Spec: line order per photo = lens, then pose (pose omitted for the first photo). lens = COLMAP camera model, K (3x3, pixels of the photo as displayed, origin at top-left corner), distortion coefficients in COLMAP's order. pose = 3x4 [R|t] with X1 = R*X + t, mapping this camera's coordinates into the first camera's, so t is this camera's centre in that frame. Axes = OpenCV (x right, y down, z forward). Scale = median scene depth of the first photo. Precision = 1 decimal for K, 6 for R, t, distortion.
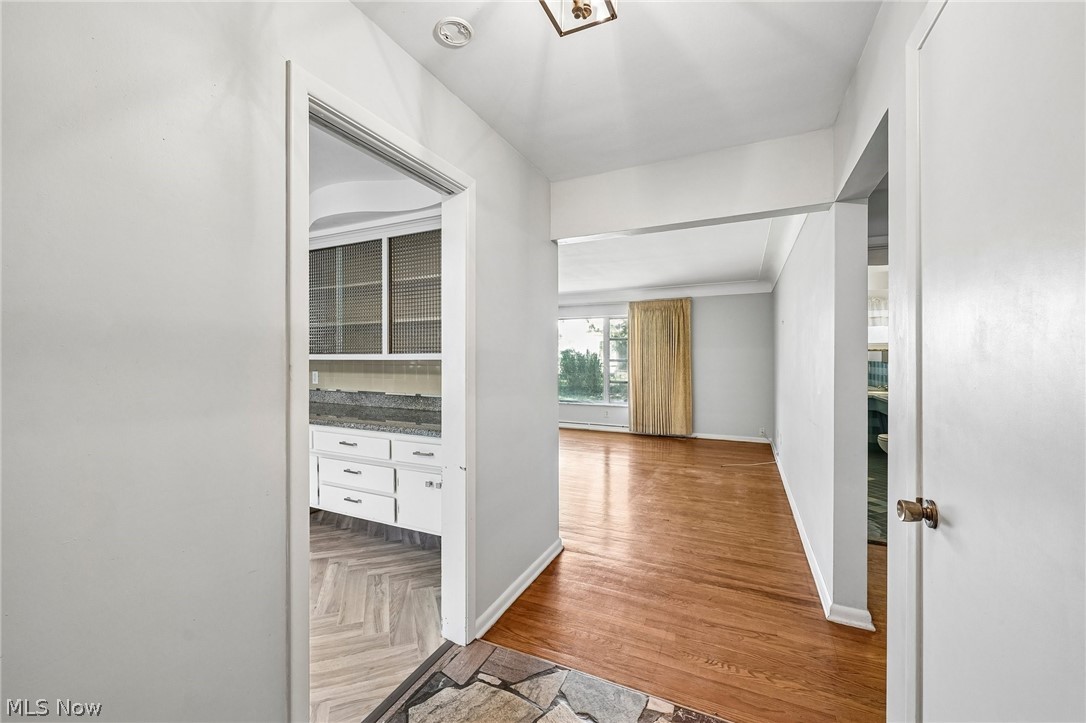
lens RADIAL K [[430.2, 0, 532.6], [0, 430.2, 356.8], [0, 0, 1]] dist [-0.003218, -0.000362]
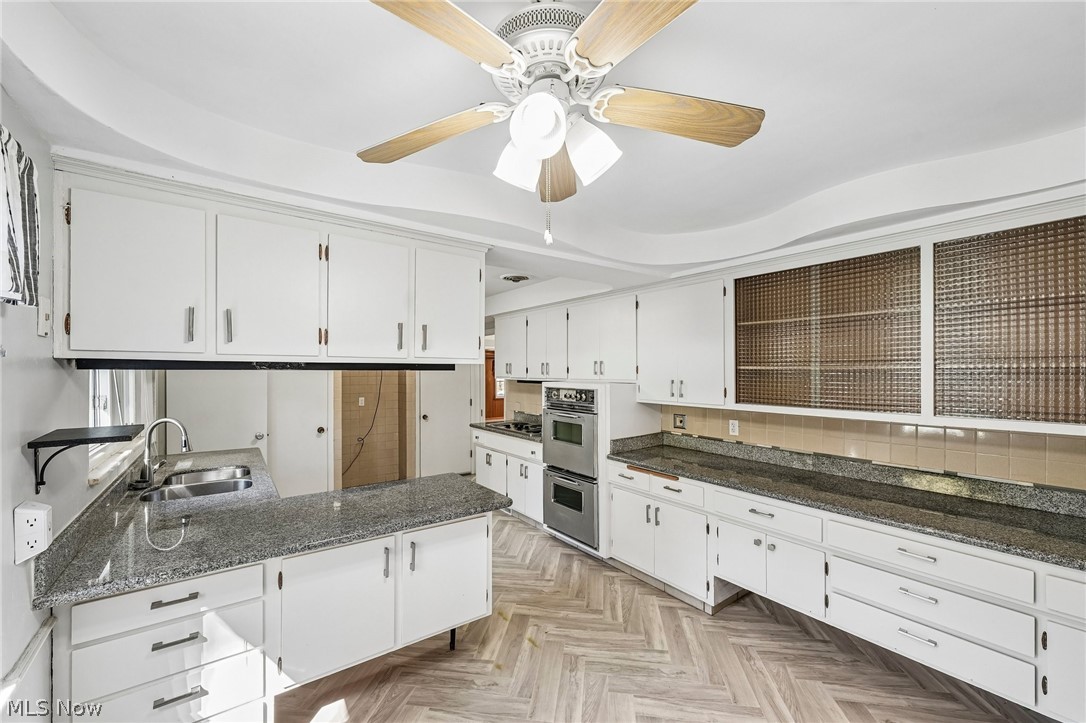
lens RADIAL K [[430.2, 0, 533.8], [0, 430.2, 371.1], [0, 0, 1]] dist [-0.003218, -0.000362]
pose [[0.883852, 0.001160, -0.467765, -0.534160], [0.001933, 0.999979, 0.006133, -0.076777], [0.467762, -0.006325, 0.883832, 0.103357]]
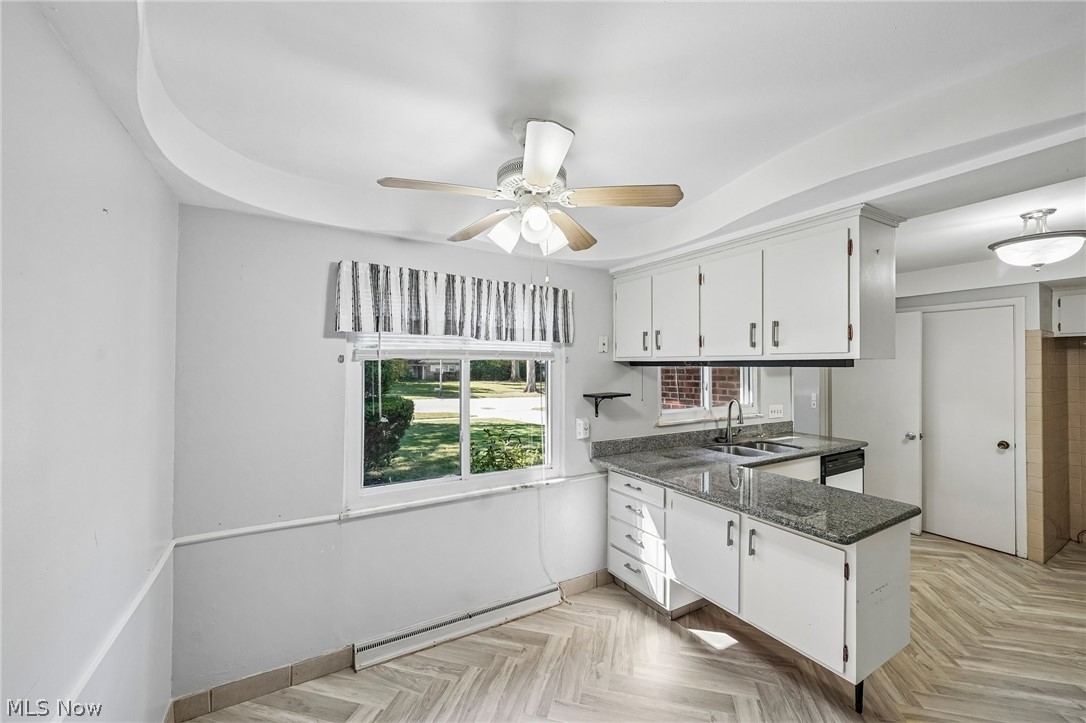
lens RADIAL K [[430.2, 0, 544.6], [0, 430.2, 362.4], [0, 0, 1]] dist [-0.003218, -0.000362]
pose [[-0.549772, -0.008884, -0.835267, -0.262025], [0.000310, 0.999941, -0.010840, -0.074065], [0.835314, -0.006219, -0.549737, 0.647751]]
